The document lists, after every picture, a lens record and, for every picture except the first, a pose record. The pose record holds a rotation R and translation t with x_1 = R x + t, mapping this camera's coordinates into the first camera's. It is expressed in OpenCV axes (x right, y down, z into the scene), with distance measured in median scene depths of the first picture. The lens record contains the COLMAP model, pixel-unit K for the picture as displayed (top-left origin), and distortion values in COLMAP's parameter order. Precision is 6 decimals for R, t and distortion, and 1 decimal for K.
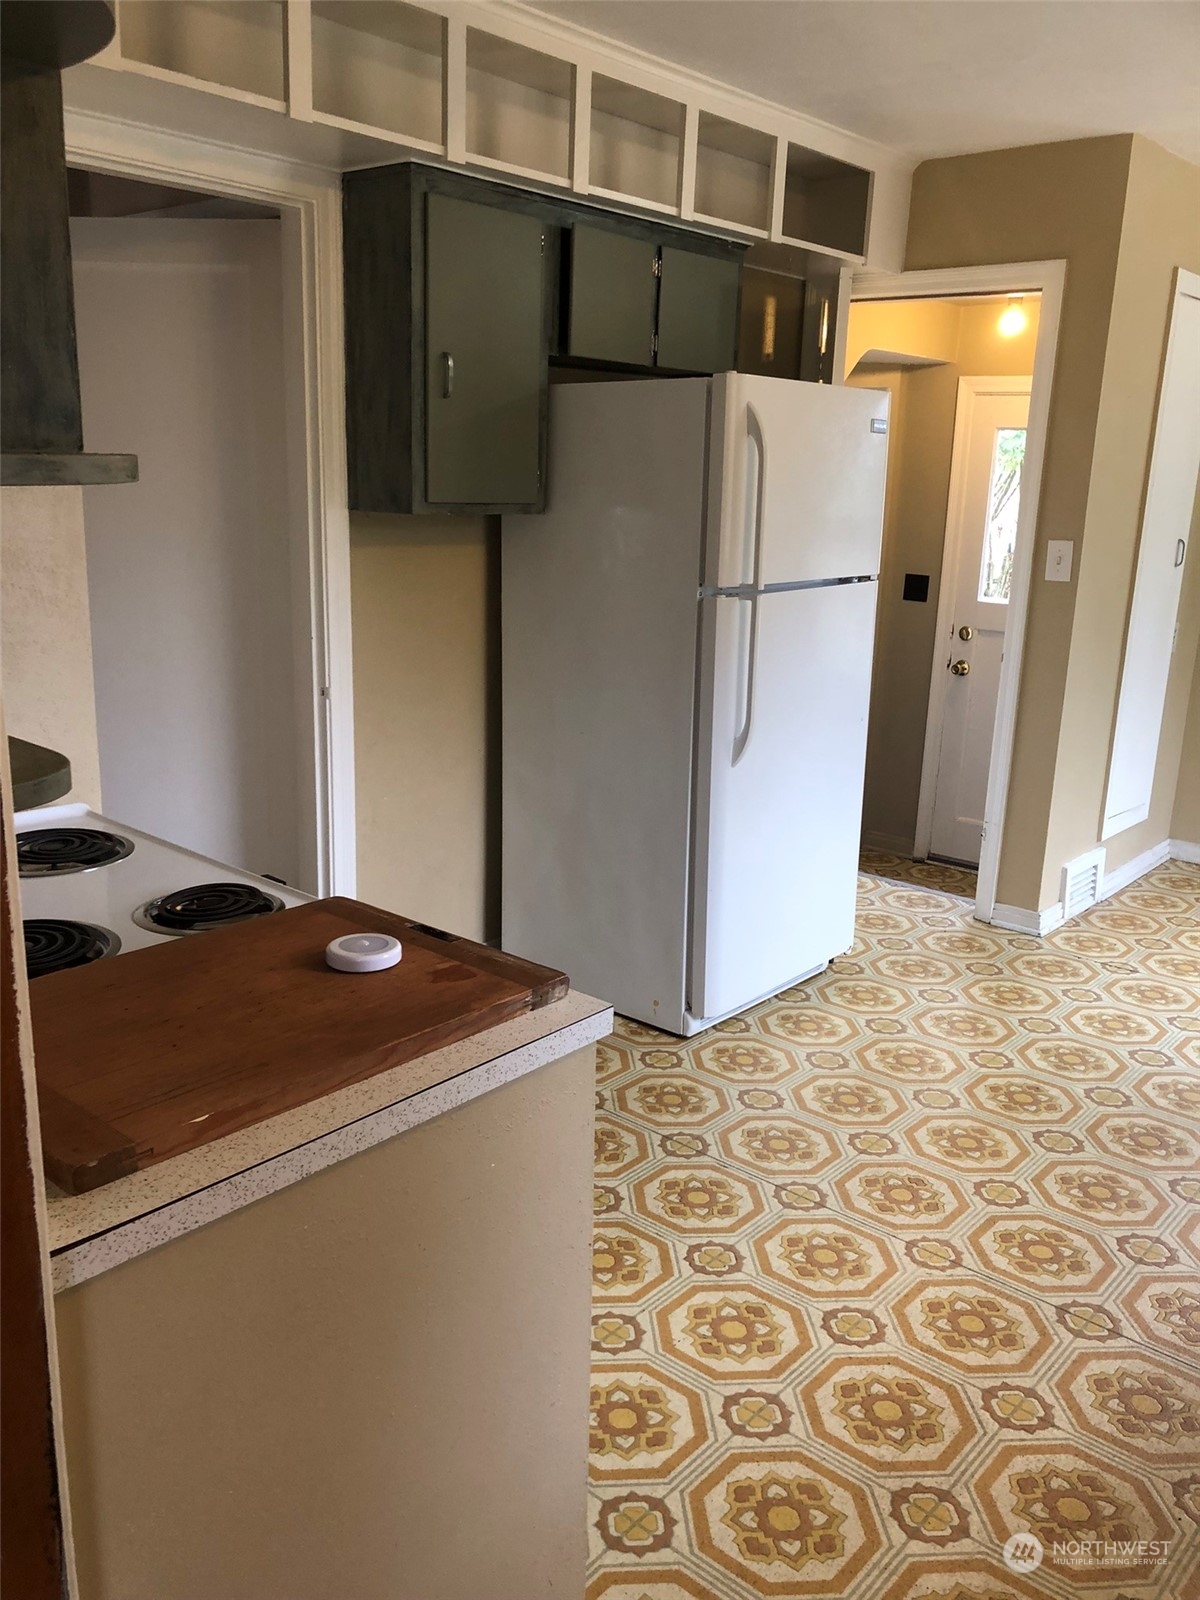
lens RADIAL K [[1331.7, 0, 595.6], [0, 1331.7, 815.5], [0, 0, 1]] dist [0.045175, -0.022191]
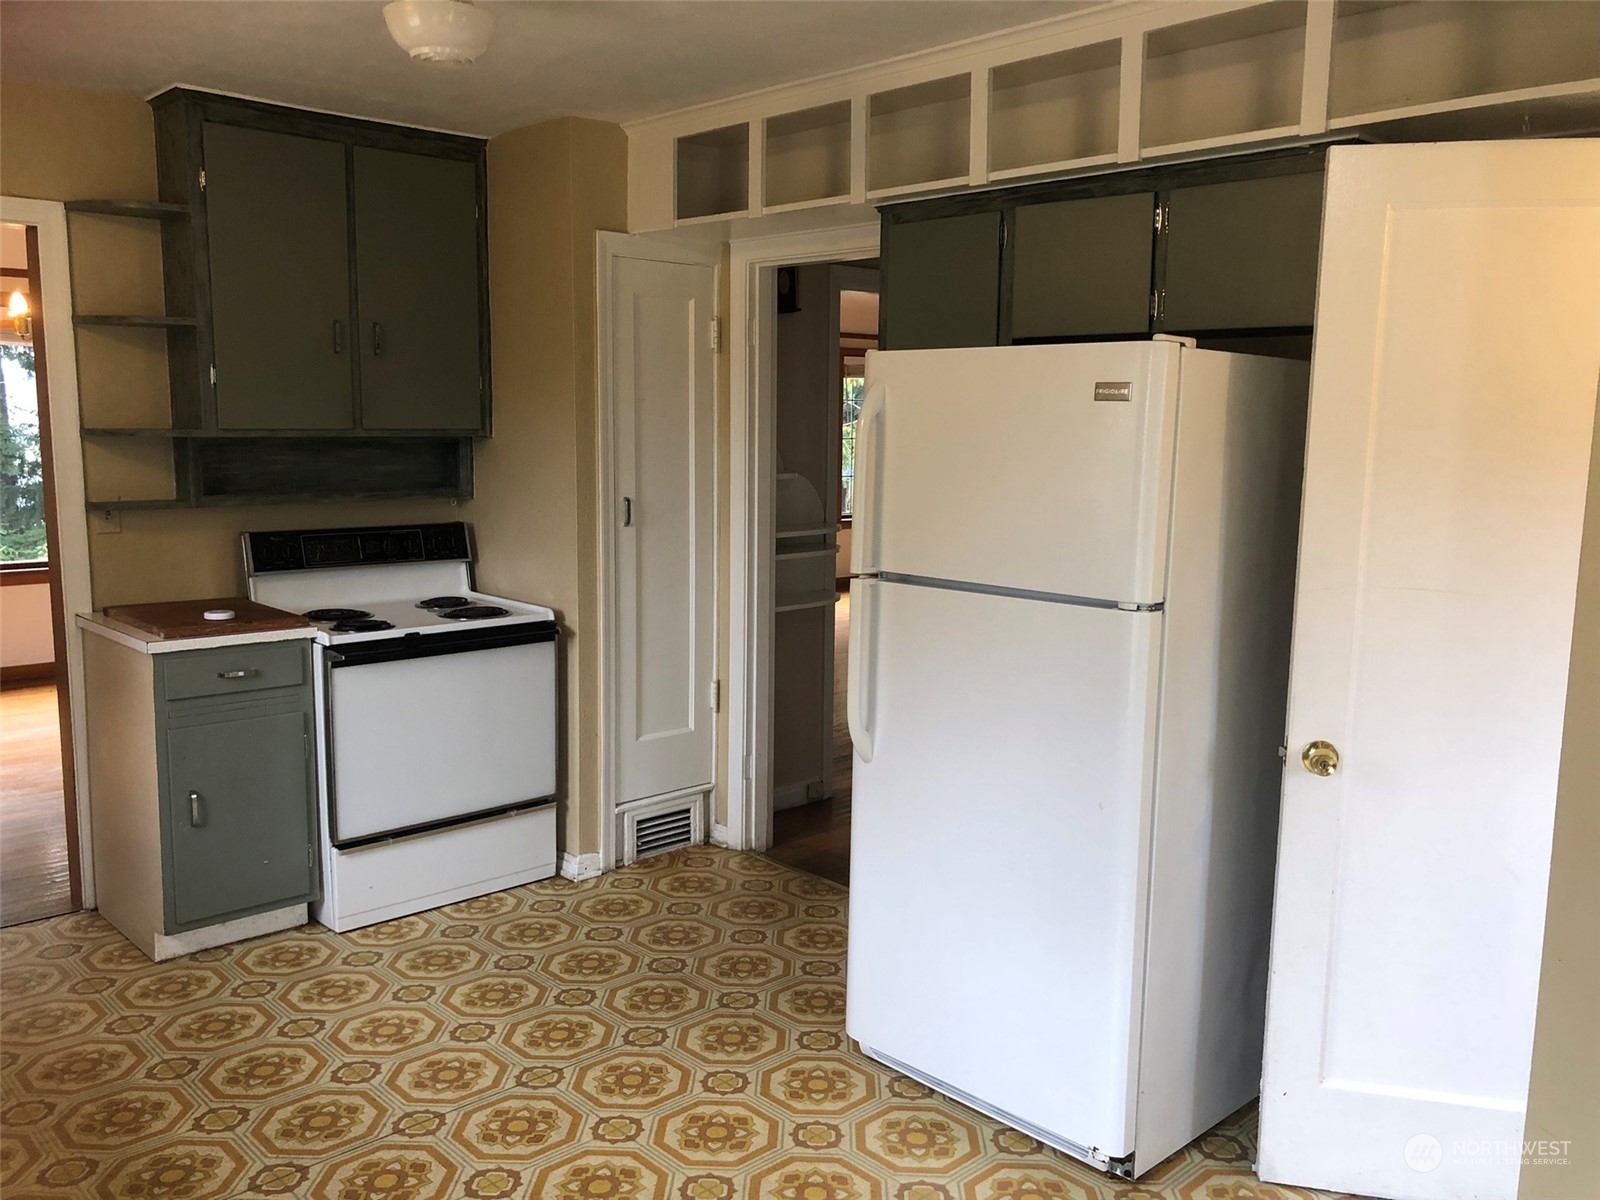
lens RADIAL K [[1331.7, 0, 796.9], [0, 1331.7, 604.3], [0, 0, 1]] dist [0.045175, -0.022191]
pose [[-0.113653, 0.104283, -0.988032, 1.197875], [-0.269895, 0.953838, 0.131719, -0.296241], [0.956159, 0.281635, -0.080261, 1.194819]]
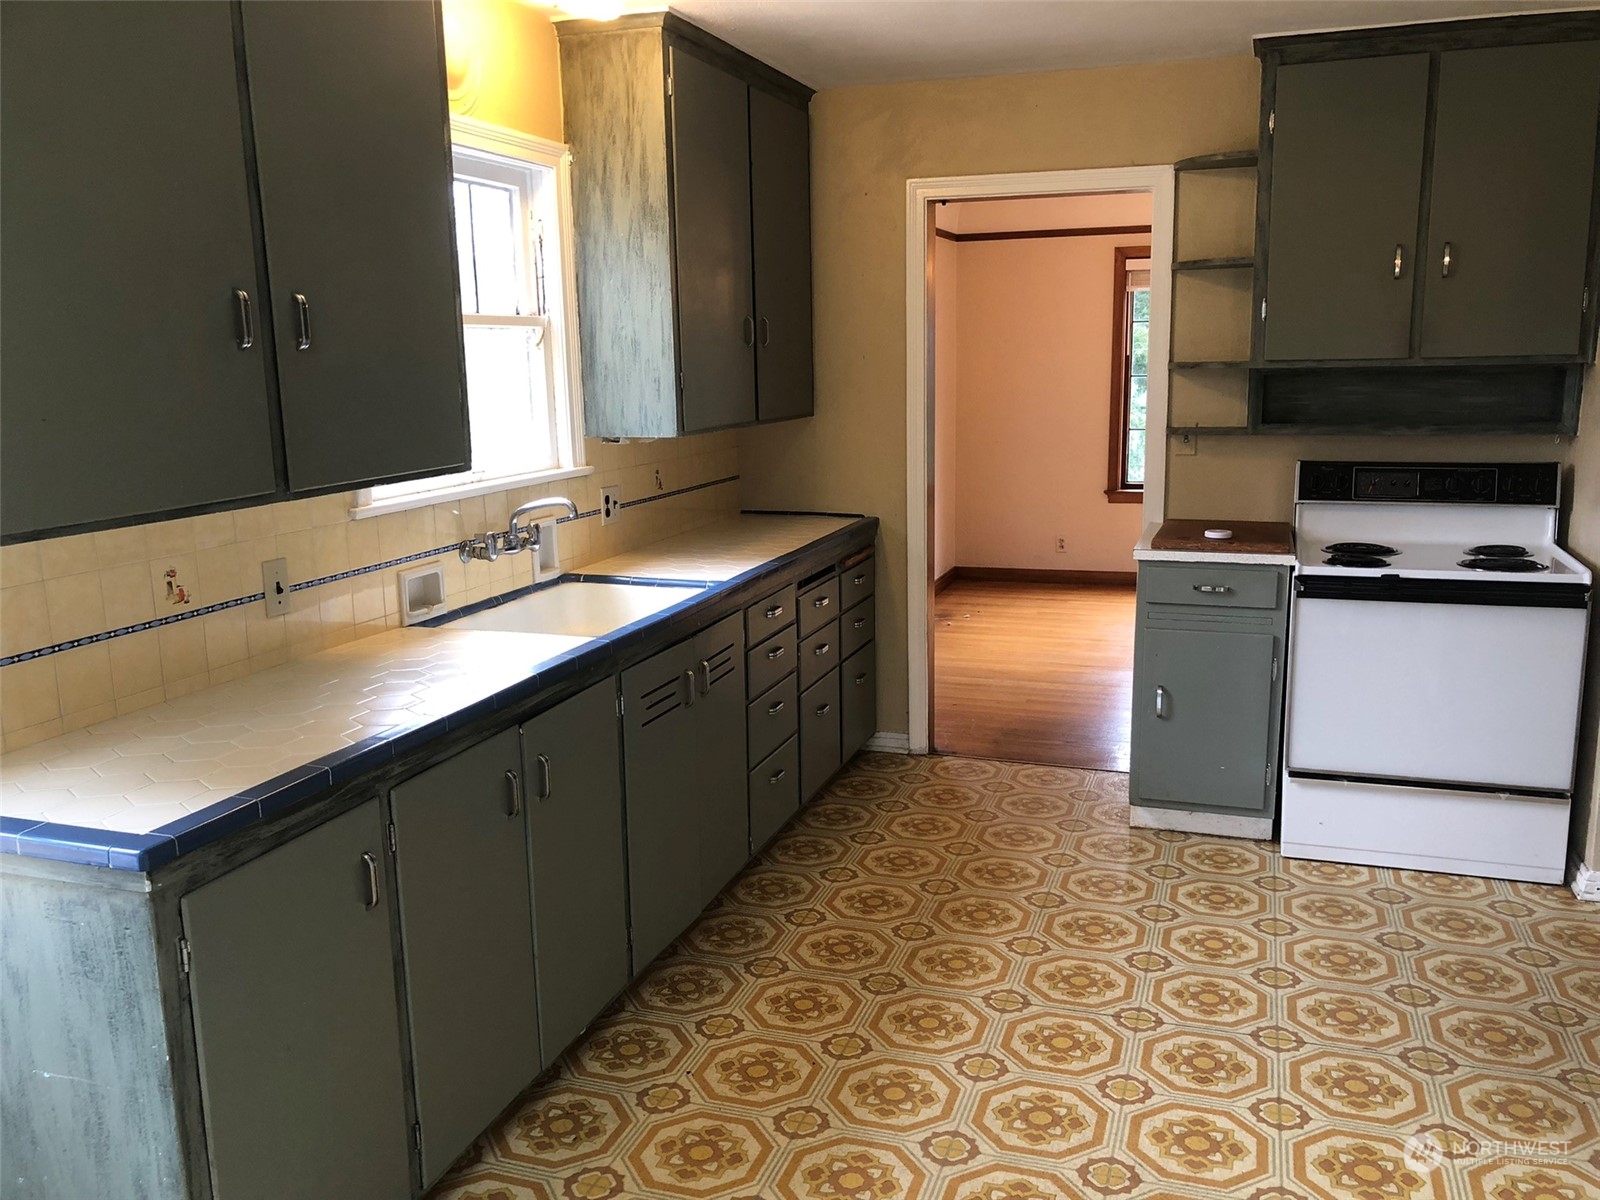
lens RADIAL K [[1331.7, 0, 823.5], [0, 1331.7, 602.0], [0, 0, 1]] dist [0.045175, -0.022191]
pose [[-0.923034, 0.050433, -0.381397, 0.882905], [-0.115088, 0.909775, 0.398828, -0.418140], [0.367100, 0.412026, -0.833950, 1.629829]]
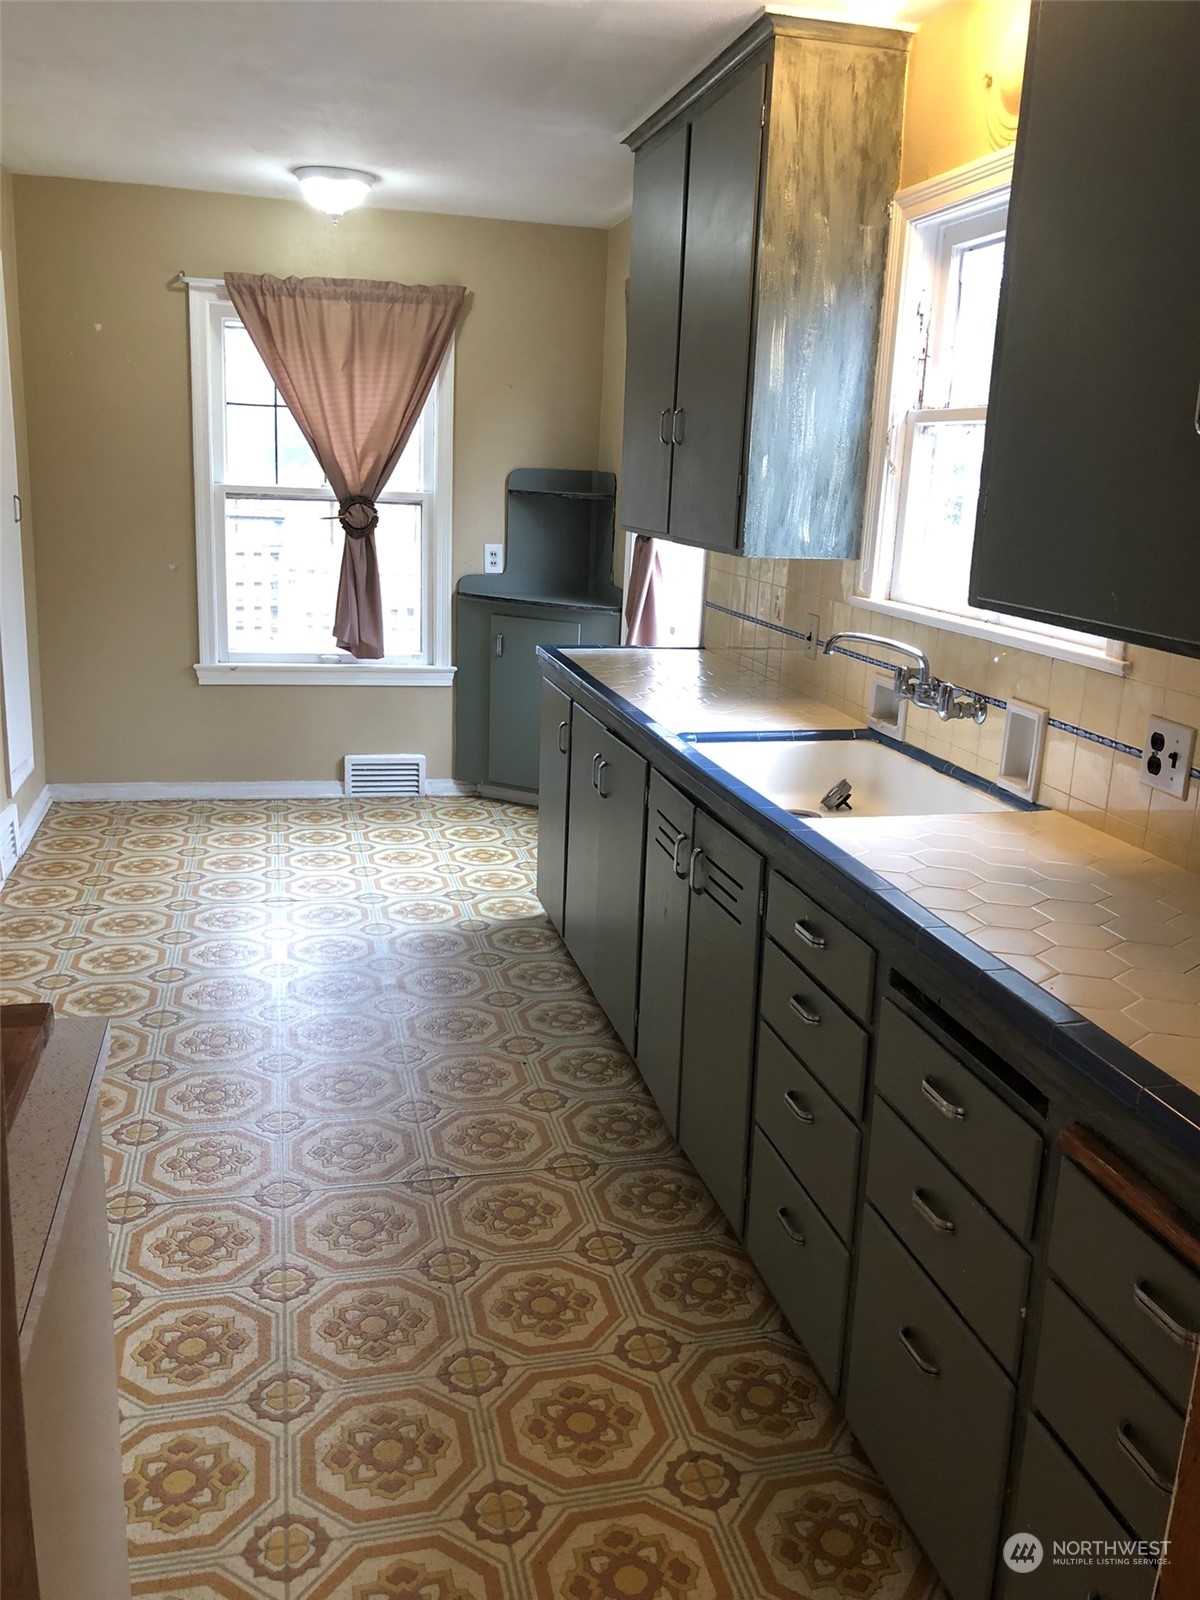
lens RADIAL K [[1331.7, 0, 601.2], [0, 1331.7, 787.9], [0, 0, 1]] dist [0.045175, -0.022191]
pose [[0.586724, -0.204323, 0.783586, -0.256434], [0.188606, 0.975513, 0.113147, -0.031031], [-0.787517, 0.081403, 0.610893, 0.059594]]
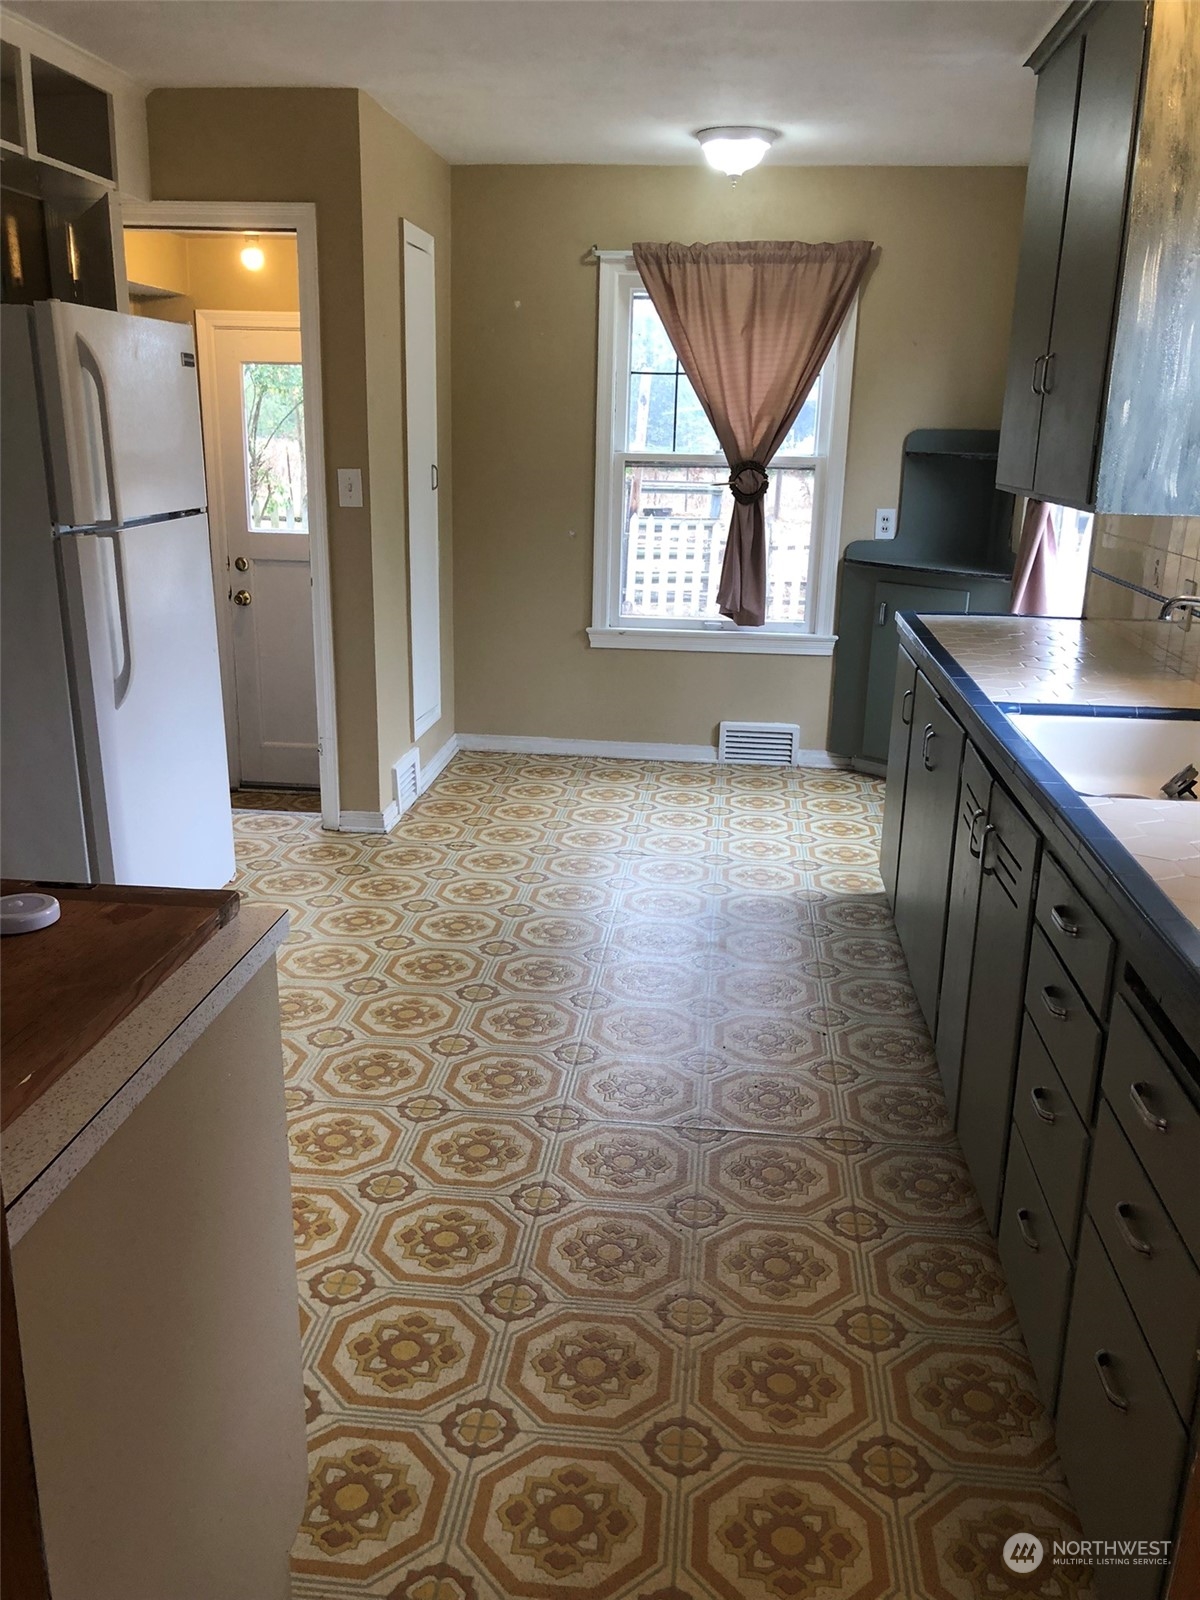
lens RADIAL K [[1331.7, 0, 590.0], [0, 1331.7, 813.5], [0, 0, 1]] dist [0.045175, -0.022191]
pose [[0.827589, -0.175777, 0.533103, -0.175635], [0.151950, 0.984401, 0.088693, 0.004575], [-0.540377, 0.007603, 0.841389, -0.018190]]
